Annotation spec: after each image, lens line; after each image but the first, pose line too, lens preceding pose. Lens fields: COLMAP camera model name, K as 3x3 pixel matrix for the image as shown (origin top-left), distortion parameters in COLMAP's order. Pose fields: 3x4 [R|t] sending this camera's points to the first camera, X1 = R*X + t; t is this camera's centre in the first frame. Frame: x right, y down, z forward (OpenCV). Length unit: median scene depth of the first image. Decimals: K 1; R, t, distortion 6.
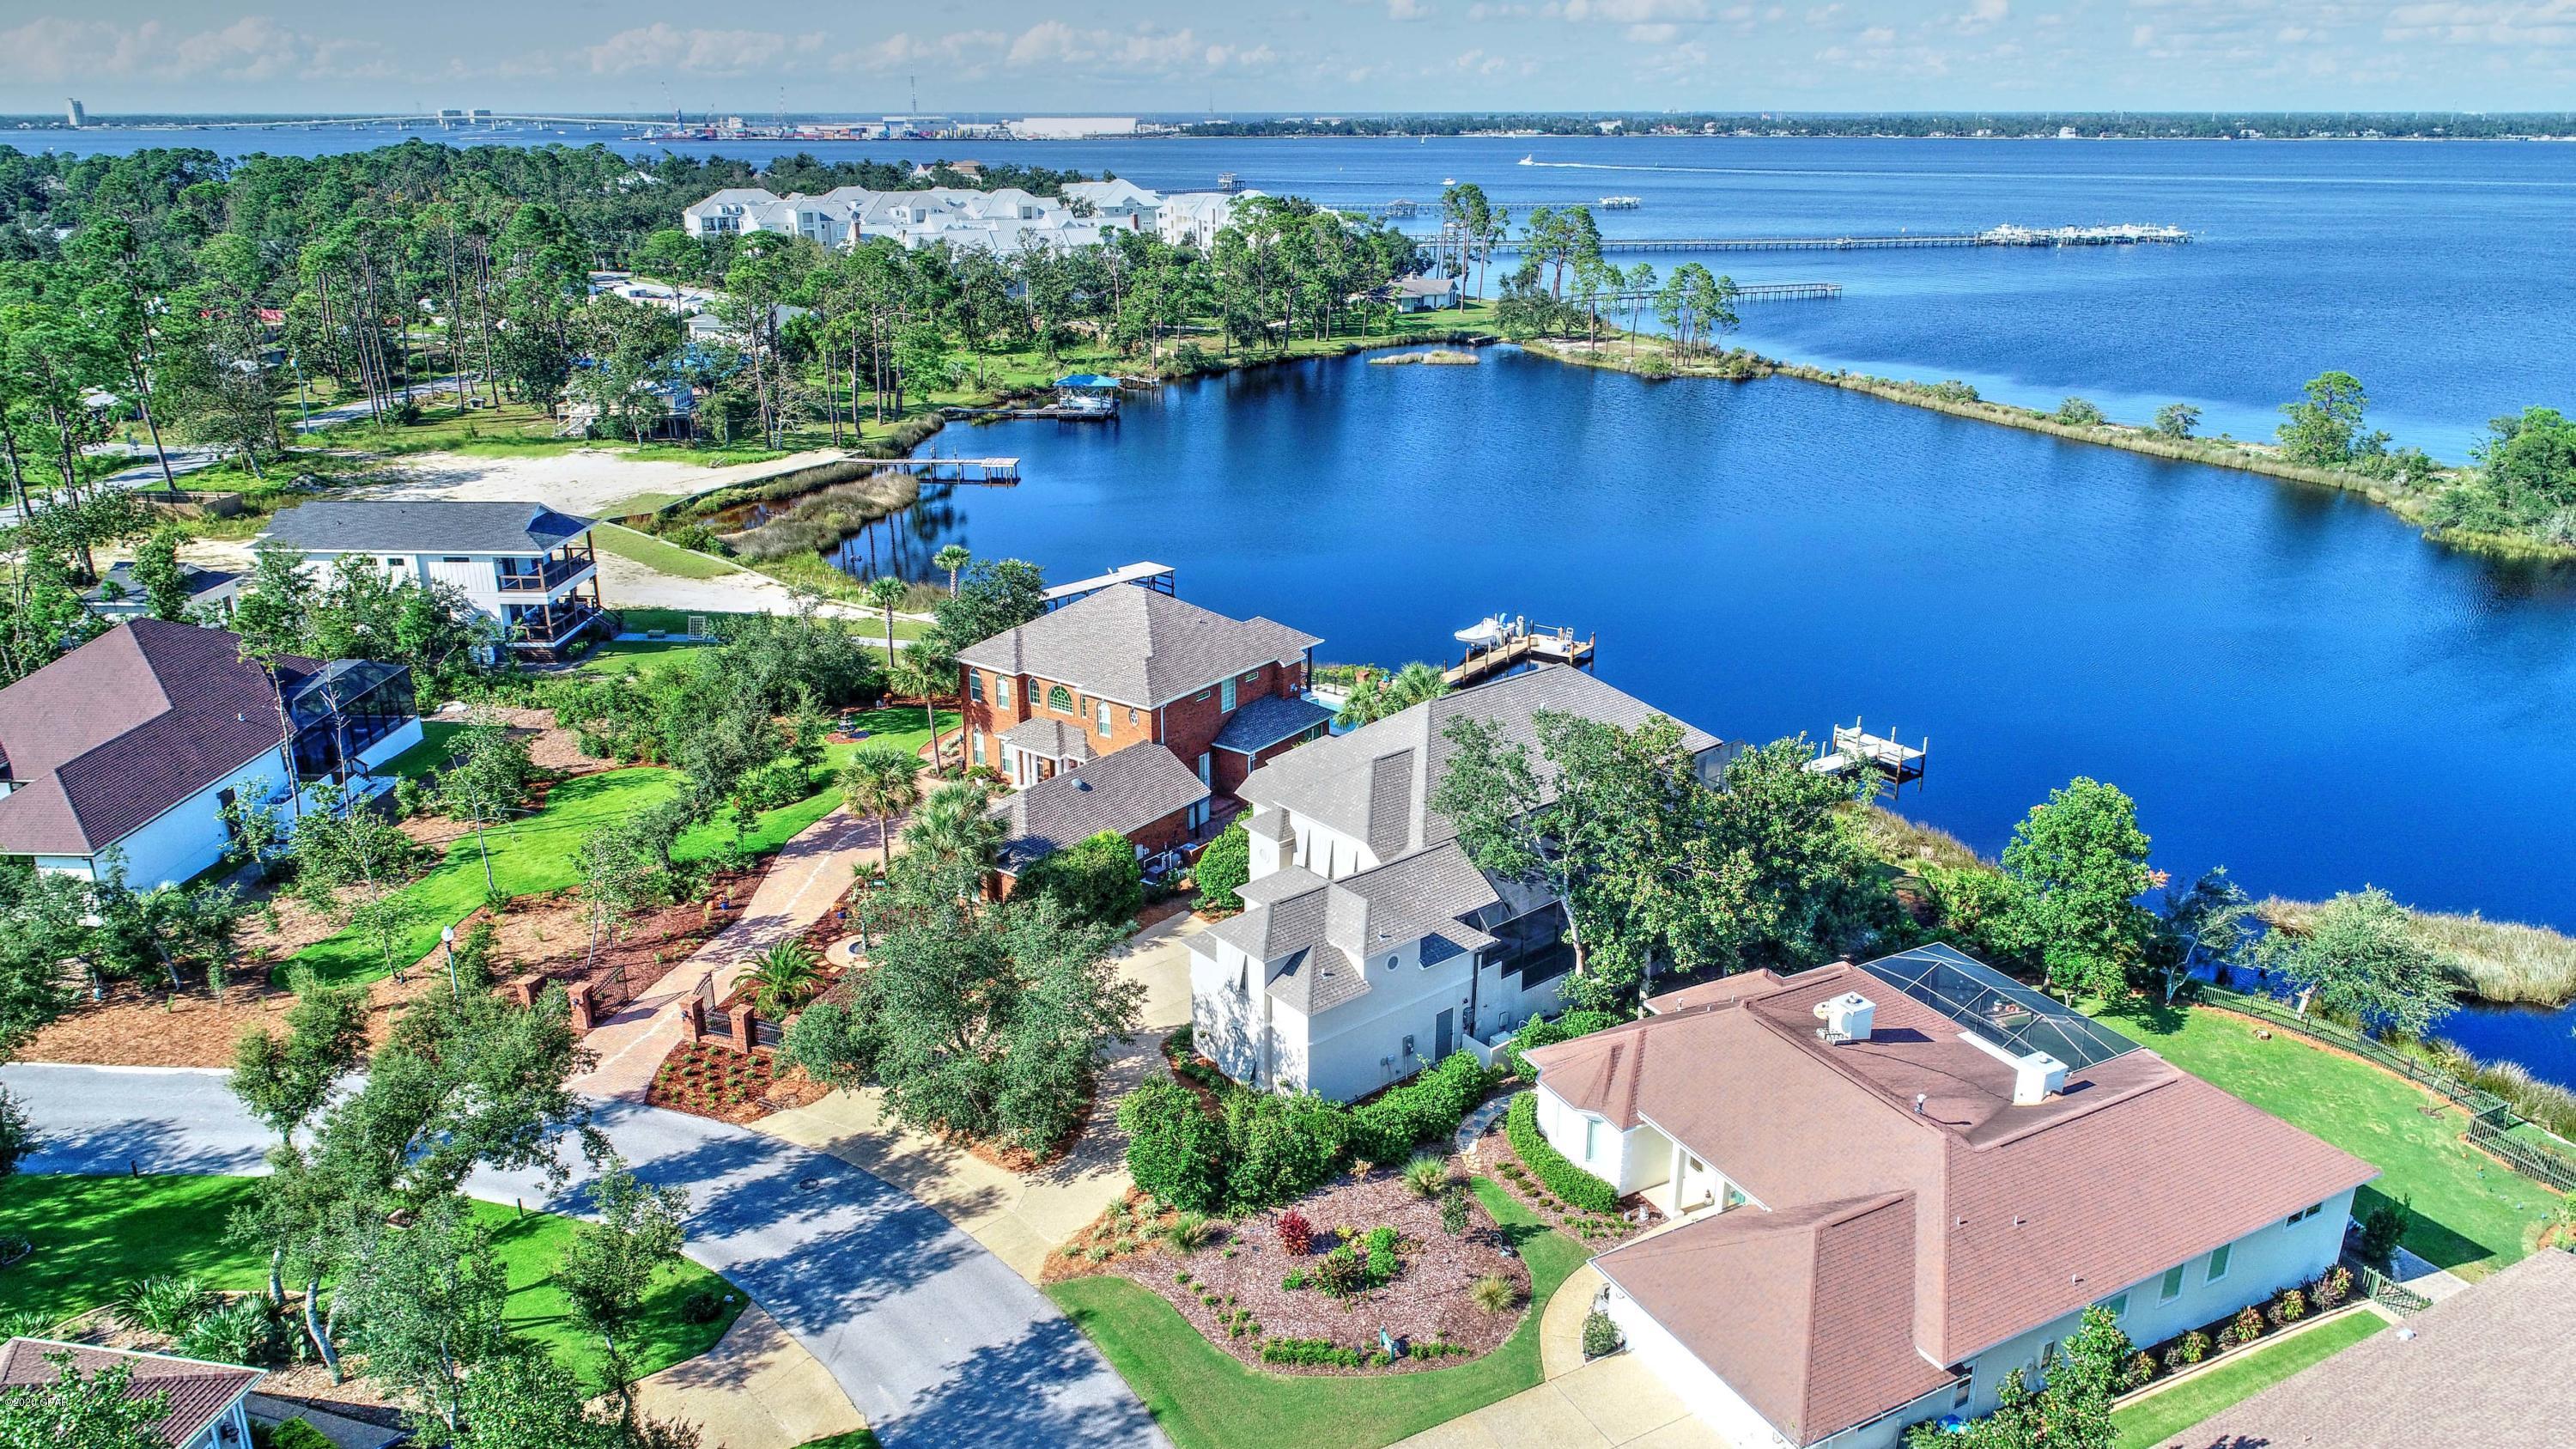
lens RADIAL K [[1745.6, 0, 1288.9], [0, 1745.6, 736.2], [0, 0, 1]] dist [0.001156, 0.001096]
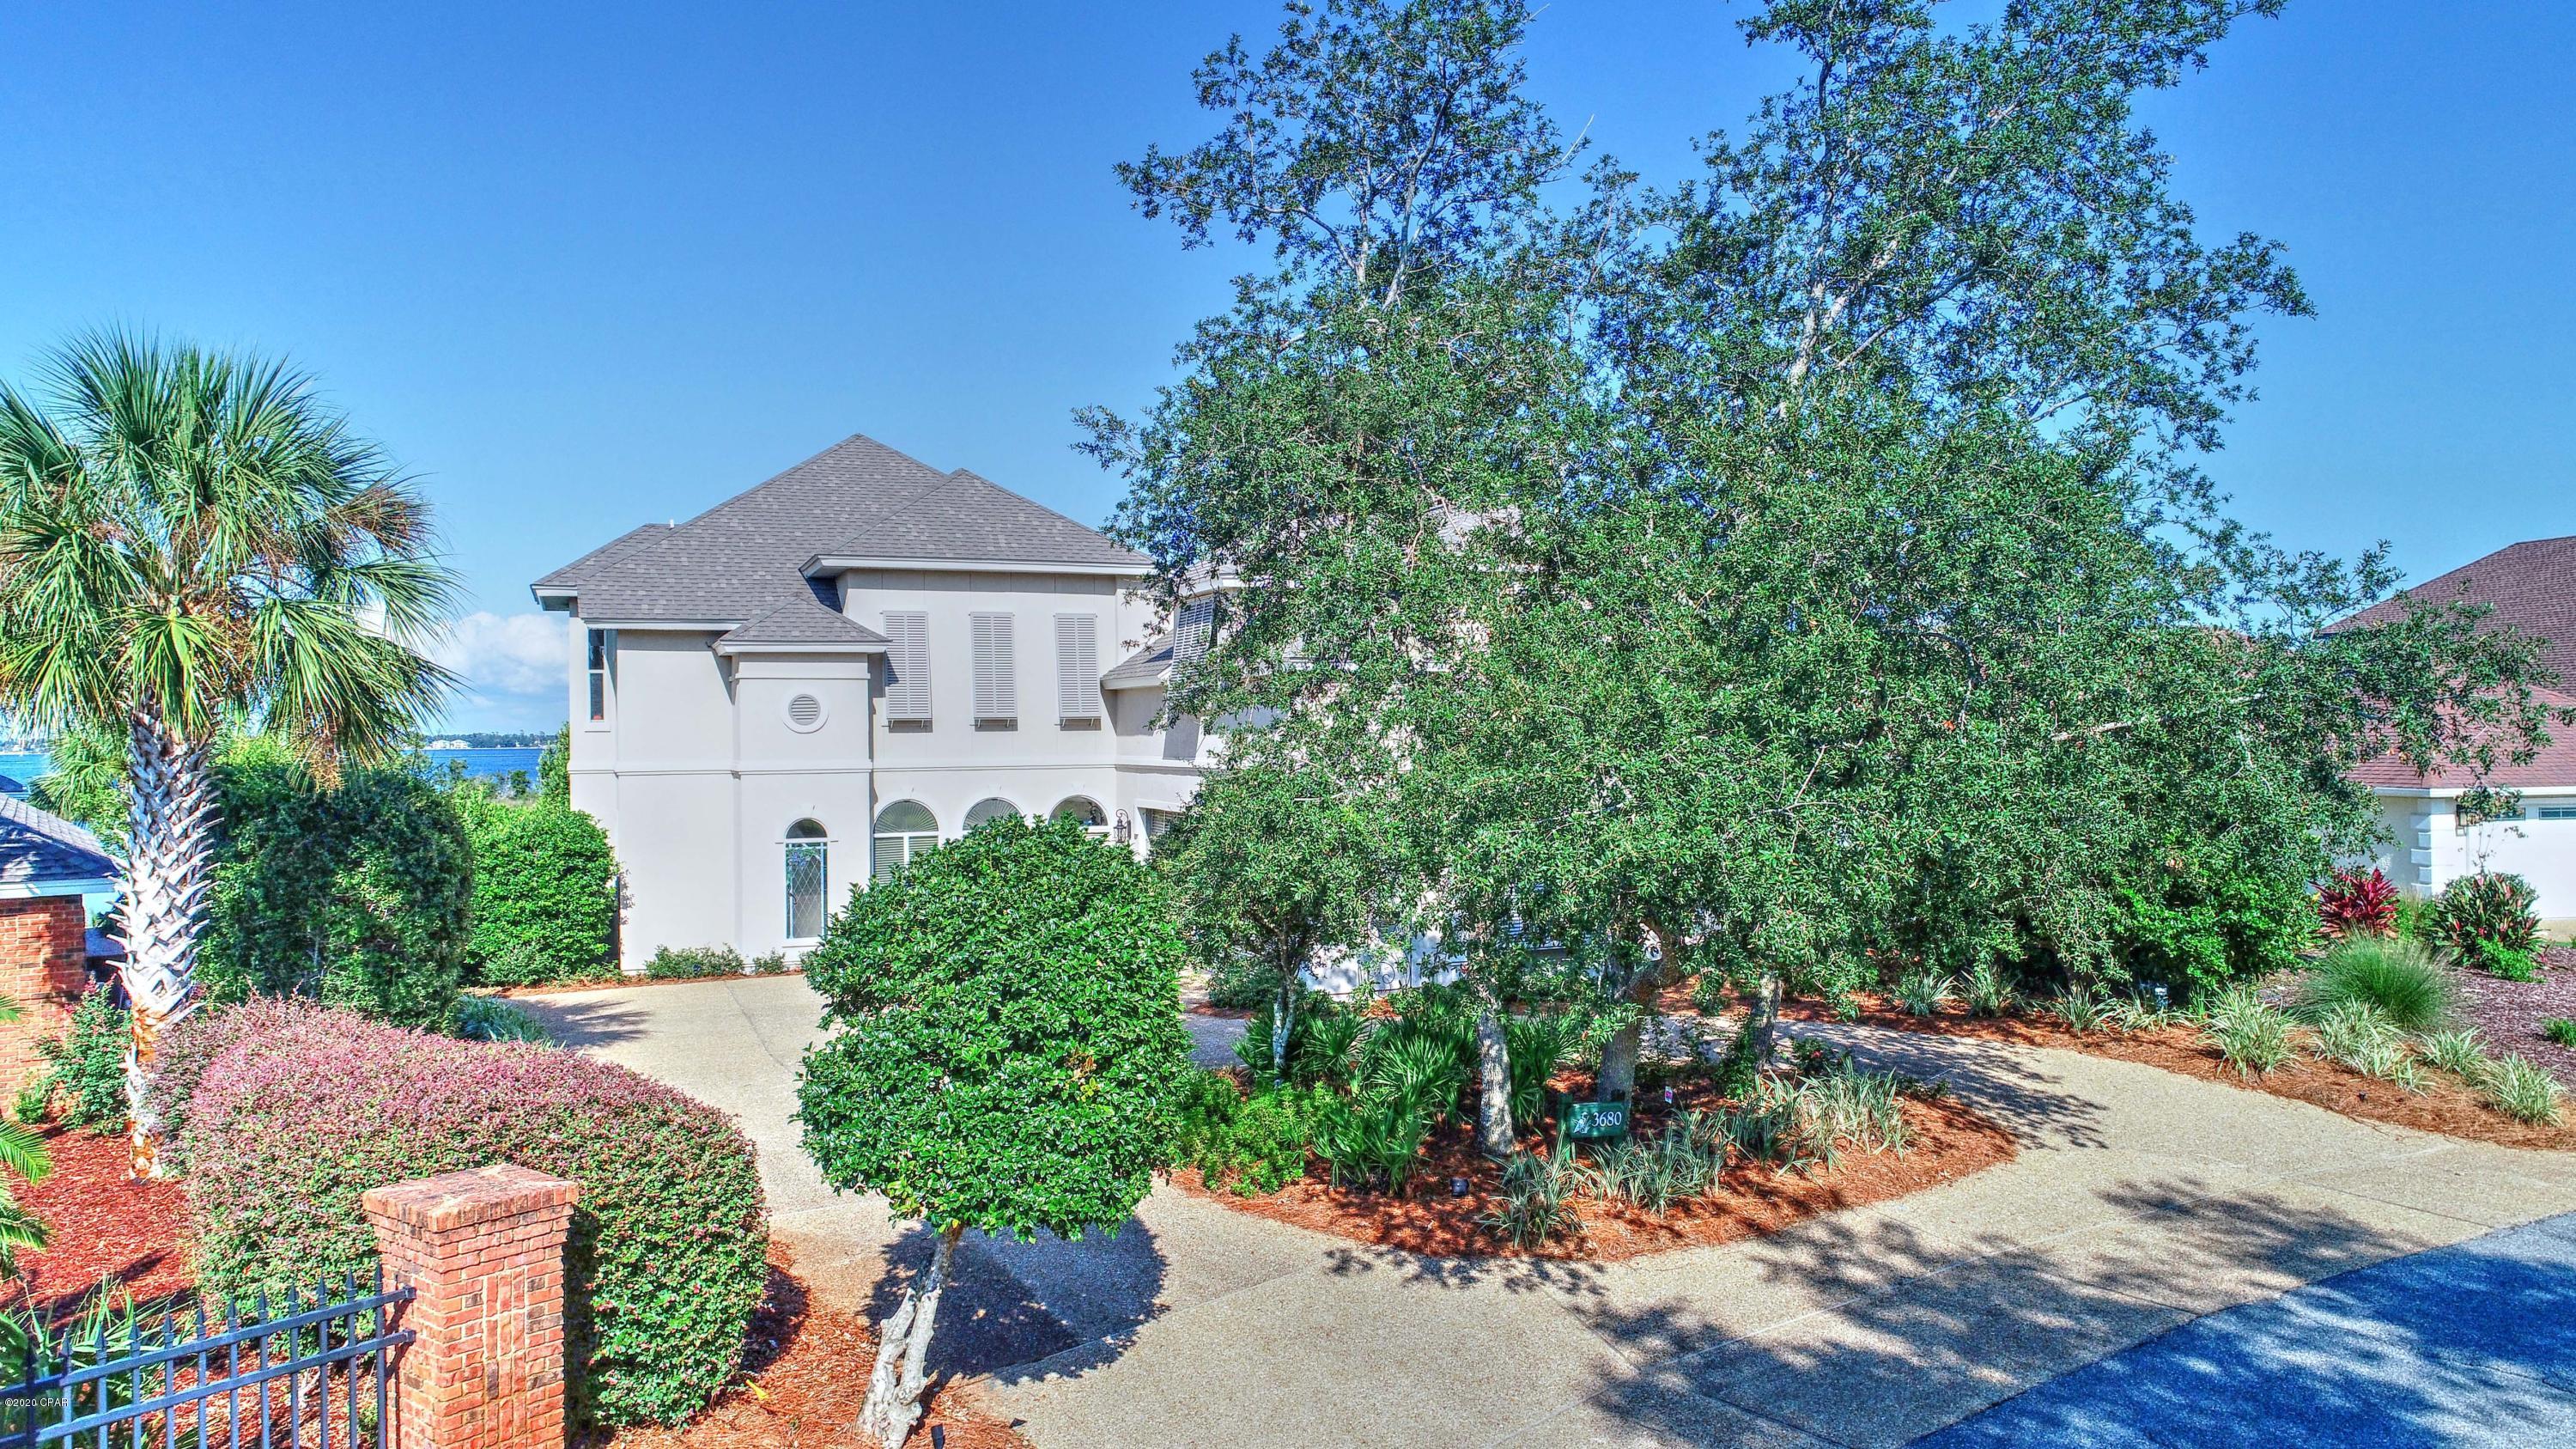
lens RADIAL K [[1737.3, 0, 1259.8], [0, 1737.3, 728.5], [0, 0, 1]] dist [-0.031495, 0.002836]
pose [[0.316903, 0.001432, 0.948457, -0.092378], [0.329839, 0.937415, -0.111622, 0.039755], [-0.889257, 0.348211, 0.296597, 0.216744]]
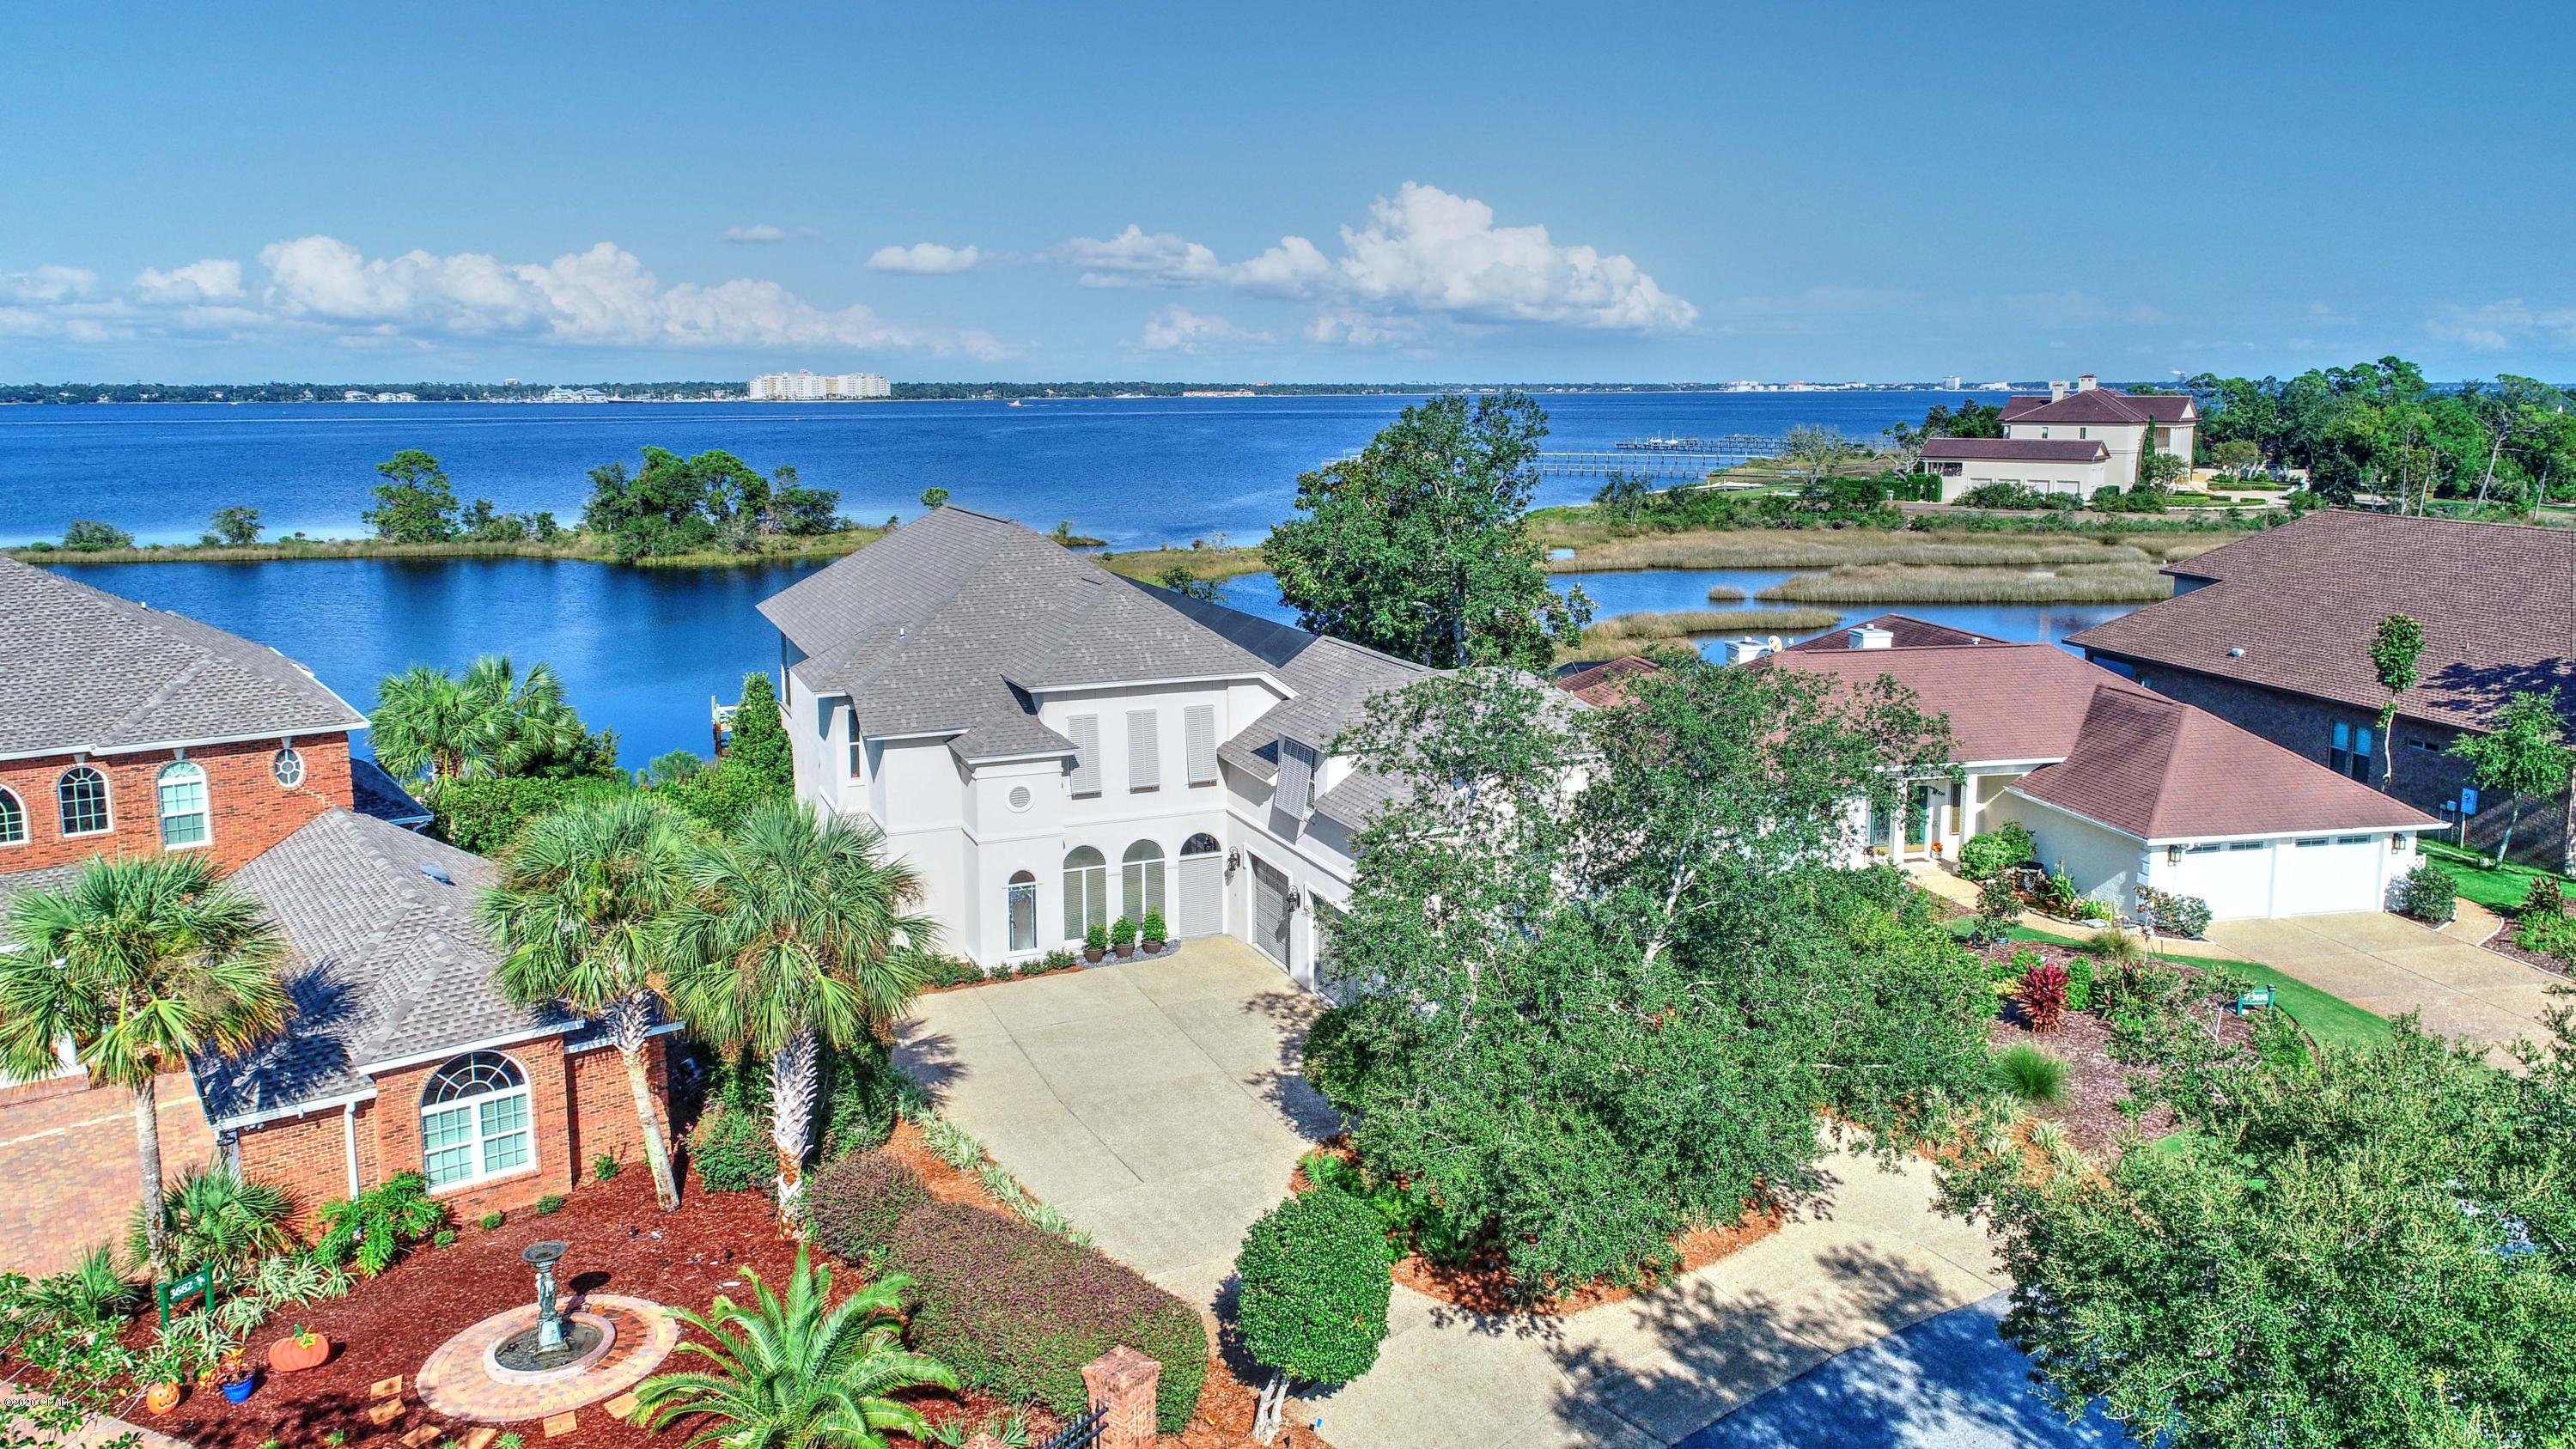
lens RADIAL K [[1771.2, 0, 1281.8], [0, 1771.2, 620.8], [0, 0, 1]] dist [0.001745, -0.002416]
pose [[0.288017, -0.126719, 0.949204, -0.138237], [0.326052, 0.944960, 0.027218, 0.007322], [-0.900409, 0.301650, 0.313482, 0.199015]]
